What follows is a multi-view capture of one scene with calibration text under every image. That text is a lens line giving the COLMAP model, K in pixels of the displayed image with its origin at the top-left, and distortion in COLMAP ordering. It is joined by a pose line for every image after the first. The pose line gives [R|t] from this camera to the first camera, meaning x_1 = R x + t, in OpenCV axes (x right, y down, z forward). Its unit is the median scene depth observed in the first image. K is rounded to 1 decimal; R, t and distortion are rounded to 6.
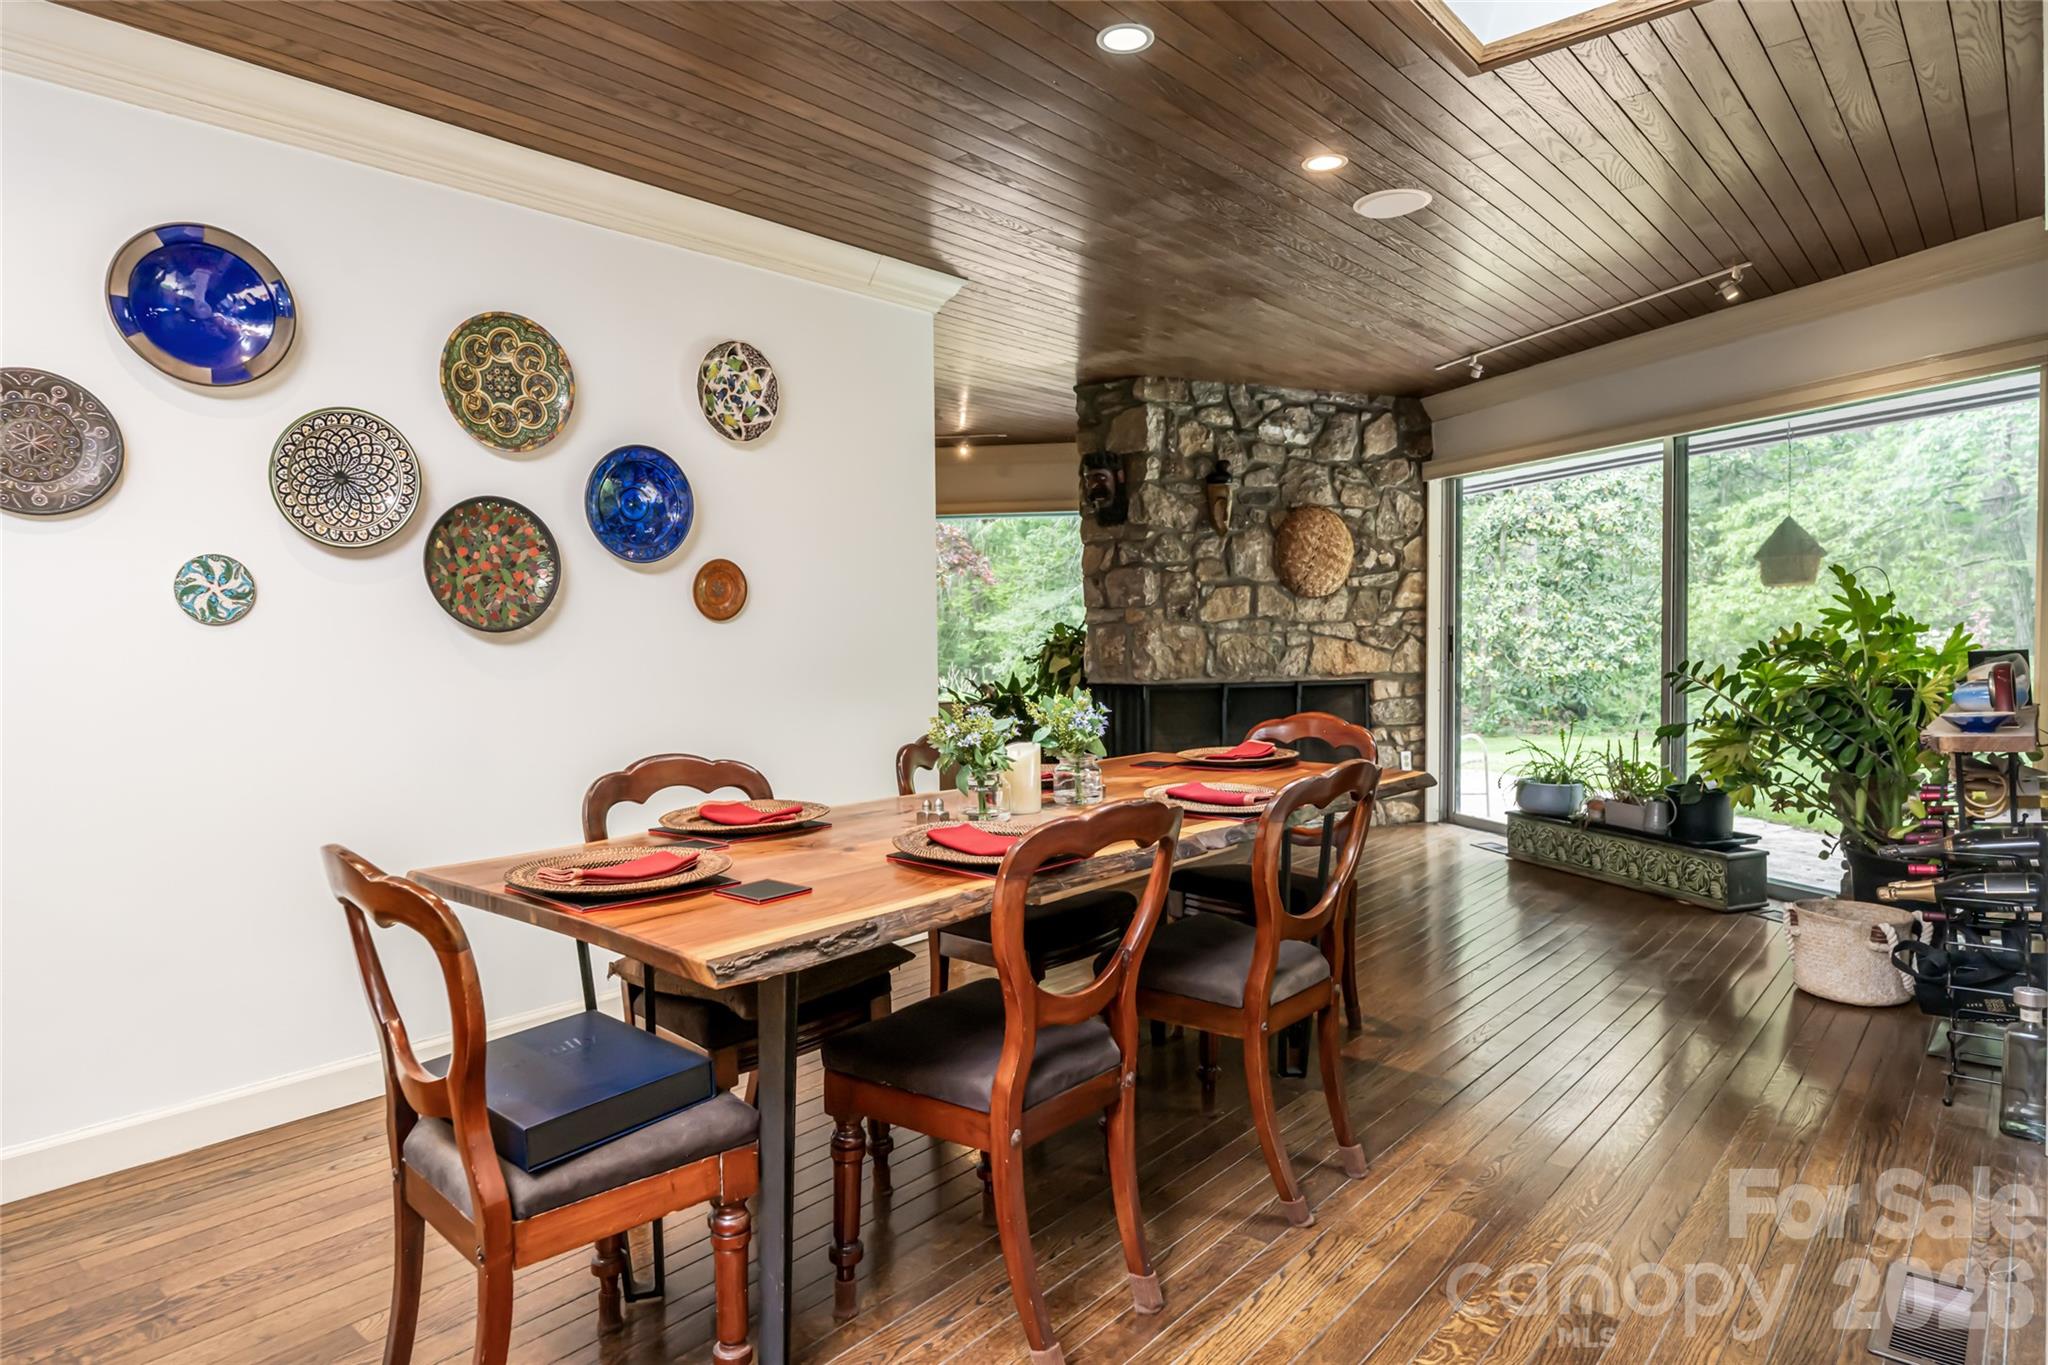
lens RADIAL K [[1222.5, 0, 1021.5], [0, 1222.5, 663.8], [0, 0, 1]] dist [0.002616, -0.002480]
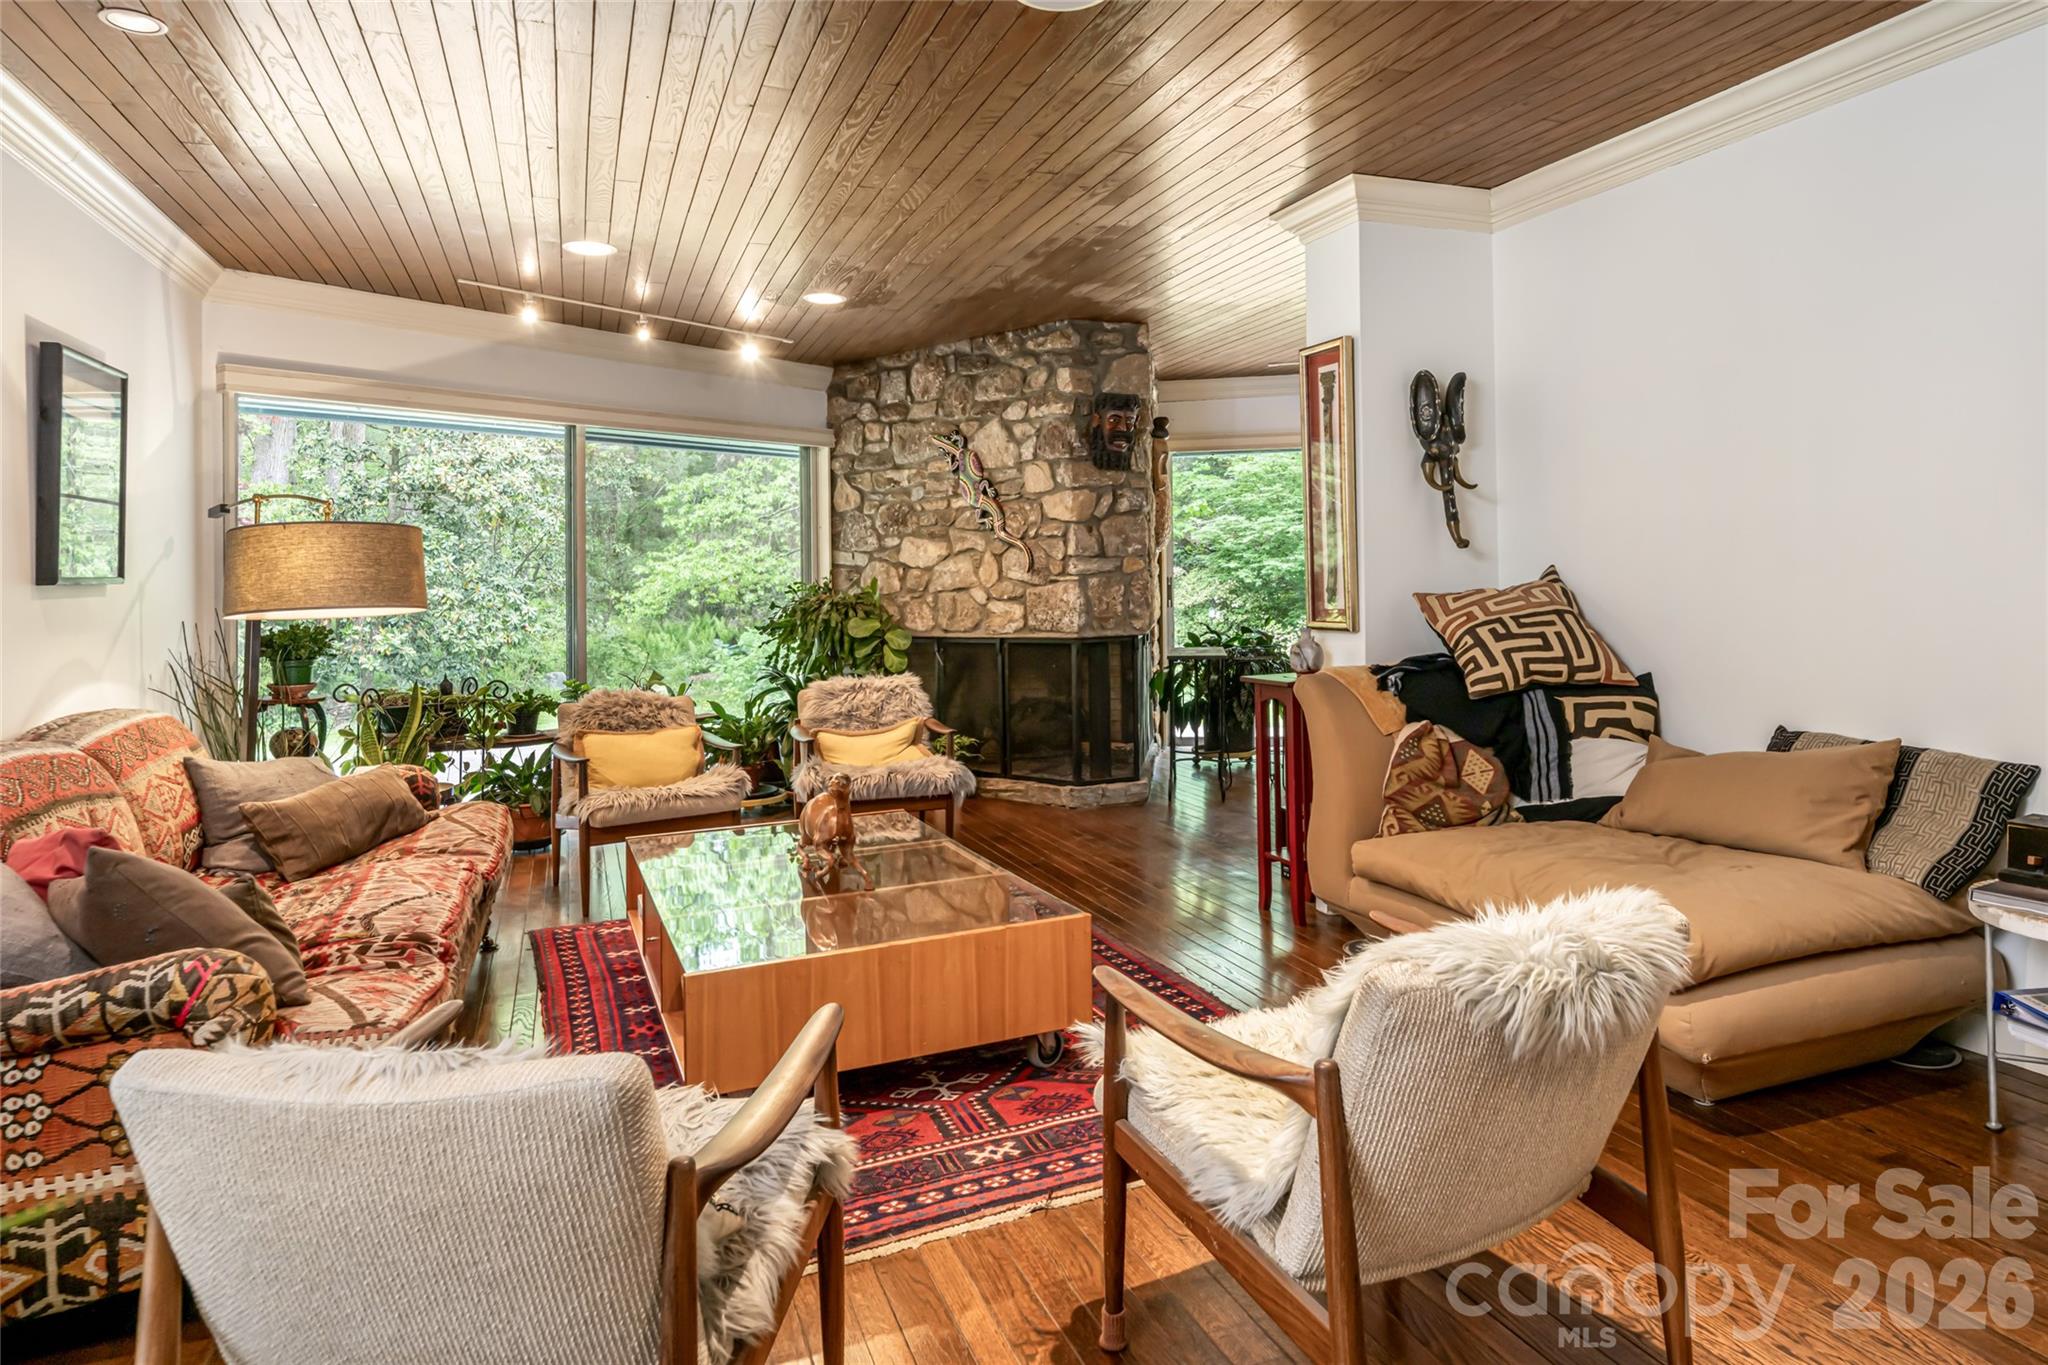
lens RADIAL K [[1222.5, 0, 1079.2], [0, 1222.5, 545.7], [0, 0, 1]] dist [0.002616, -0.002480]
pose [[0.436881, 0.022983, 0.899226, -1.089447], [0.046627, 0.997751, -0.048154, -0.012928], [-0.898310, 0.062966, 0.434827, 0.834173]]
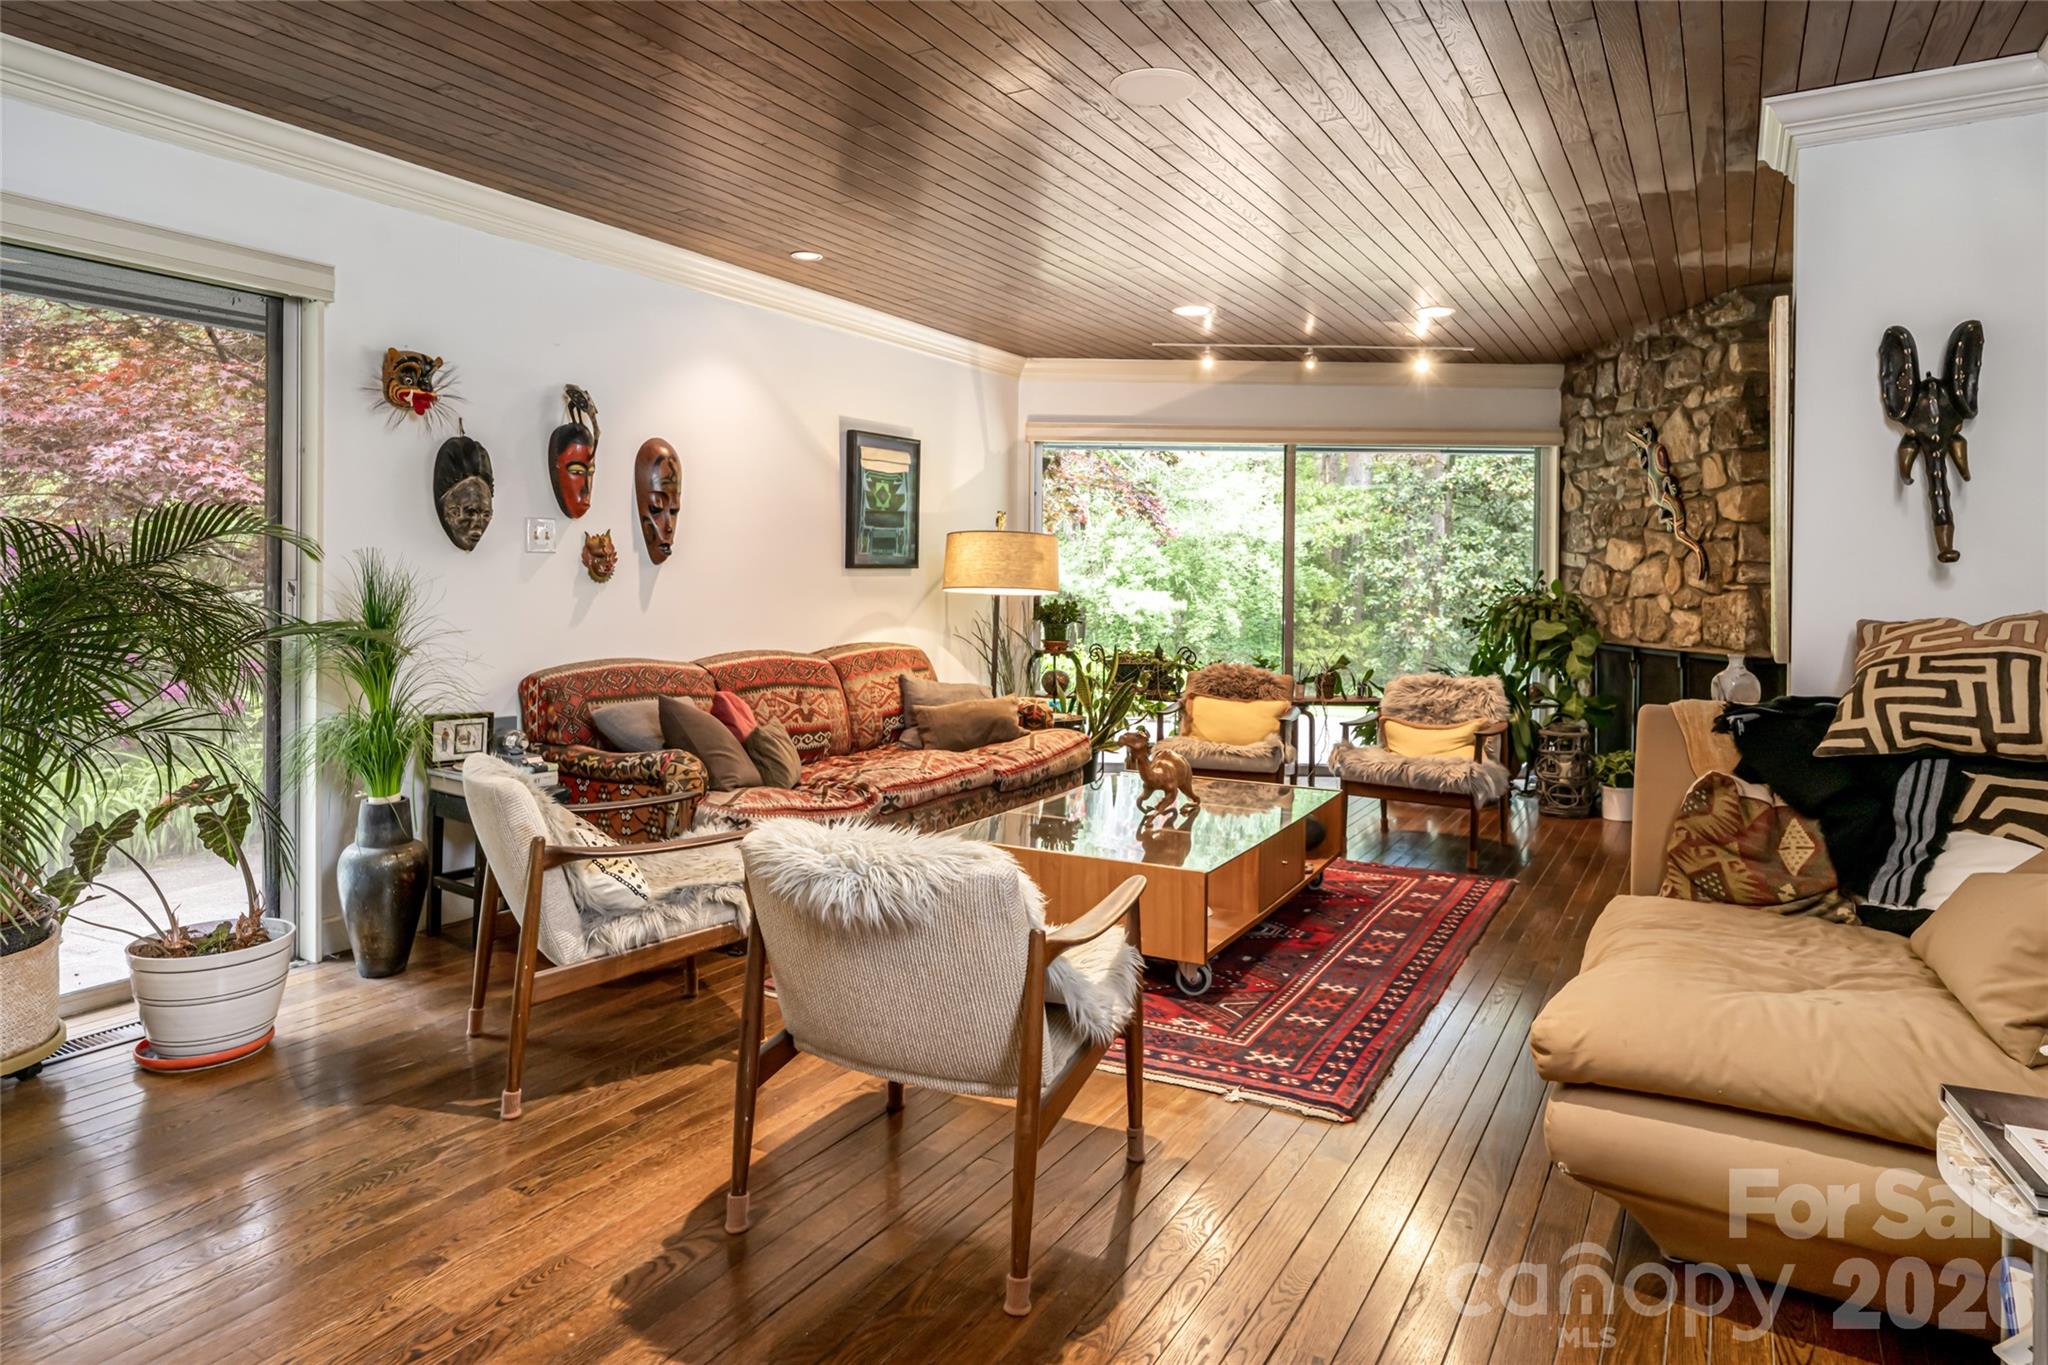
lens RADIAL K [[1226.6, 0, 1023.1], [0, 1226.6, 582.2], [0, 0, 1]] dist [-0.001138, -0.003552]
pose [[0.981457, 0.019034, 0.190734, -0.784664], [-0.013835, 0.999497, -0.028552, -0.005211], [-0.191182, 0.025384, 0.981226, 0.430750]]
